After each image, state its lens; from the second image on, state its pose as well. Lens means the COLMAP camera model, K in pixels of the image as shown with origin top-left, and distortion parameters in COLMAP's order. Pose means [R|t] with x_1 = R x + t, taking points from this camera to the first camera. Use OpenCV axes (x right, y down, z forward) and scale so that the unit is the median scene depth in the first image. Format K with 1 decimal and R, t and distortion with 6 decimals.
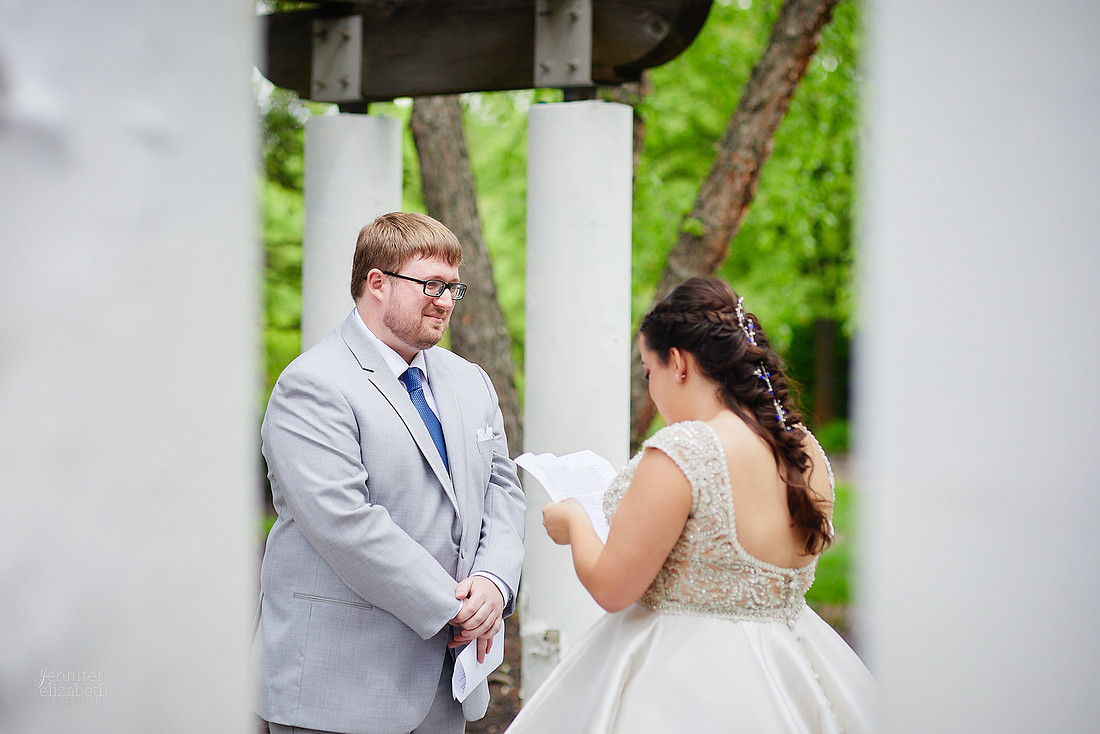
lens RADIAL K [[3348.8, 0, 550.0], [0, 3348.8, 367.0], [0, 0, 1]] dist [0.092369, 0.856695]
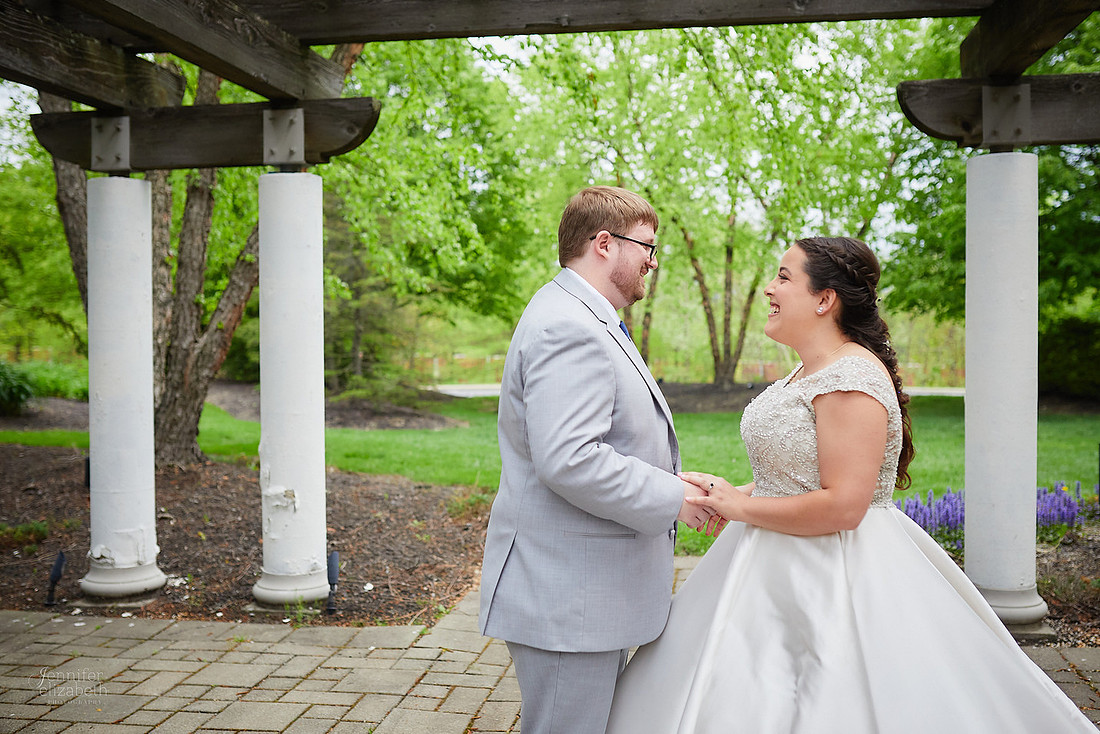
lens RADIAL K [[1145.1, 0, 550.0], [0, 1145.1, 367.0], [0, 0, 1]] dist [-0.015614, 0.024689]
pose [[0.863592, -0.017316, 0.503894, -0.169588], [0.005862, 0.999687, 0.024308, 0.004326], [-0.504157, -0.018038, 0.863424, 0.439880]]
